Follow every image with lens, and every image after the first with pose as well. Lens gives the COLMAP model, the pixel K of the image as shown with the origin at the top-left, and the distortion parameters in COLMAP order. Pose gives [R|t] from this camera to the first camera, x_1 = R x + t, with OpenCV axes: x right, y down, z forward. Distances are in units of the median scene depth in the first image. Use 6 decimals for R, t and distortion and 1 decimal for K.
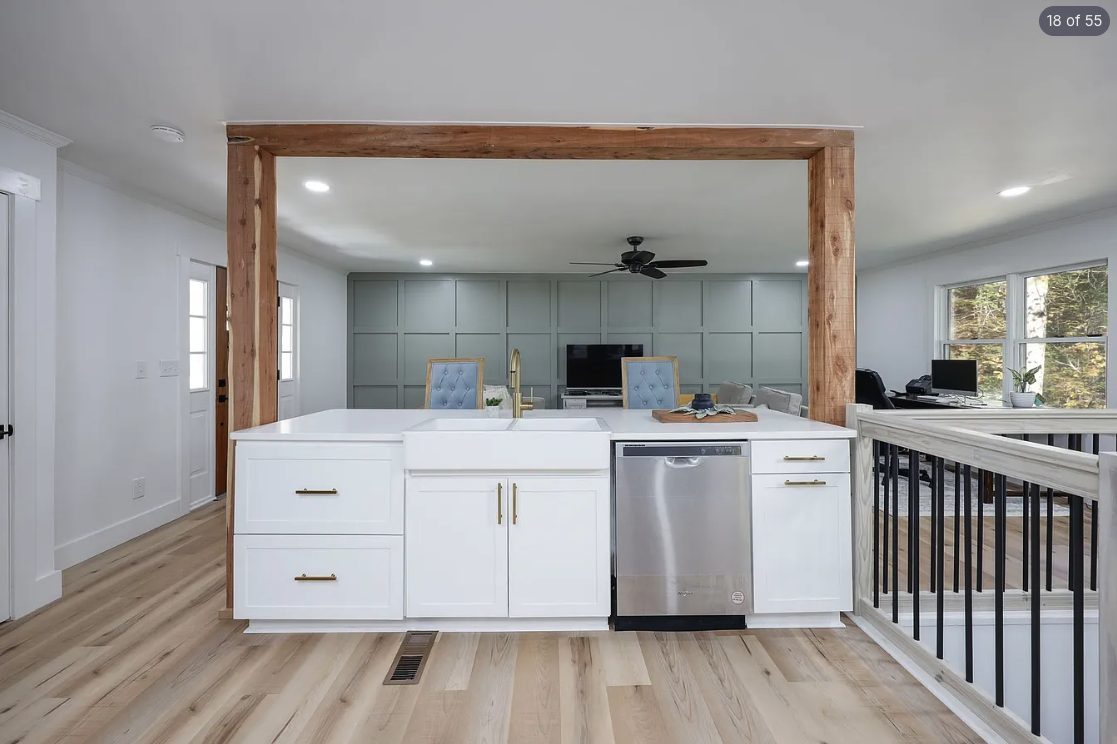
lens RADIAL K [[460.0, 0, 560.9], [0, 460.0, 348.5], [0, 0, 1]] dist [-0.000016, -0.000100]
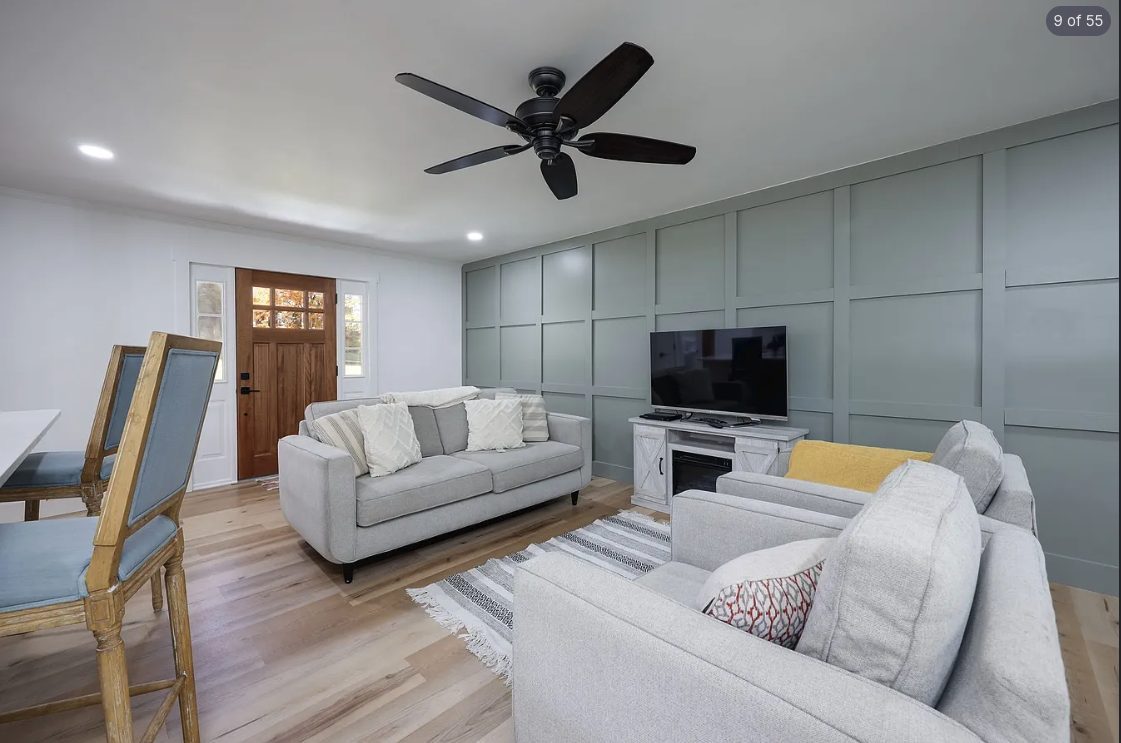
lens RADIAL K [[451.7, 0, 557.2], [0, 451.7, 356.0], [0, 0, 1]] dist [-0.001546, -0.000327]
pose [[0.699309, 0.000409, -0.714820, 0.334130], [0.008127, 0.999931, 0.008524, 0.015345], [0.714774, -0.011770, 0.699257, 0.494144]]
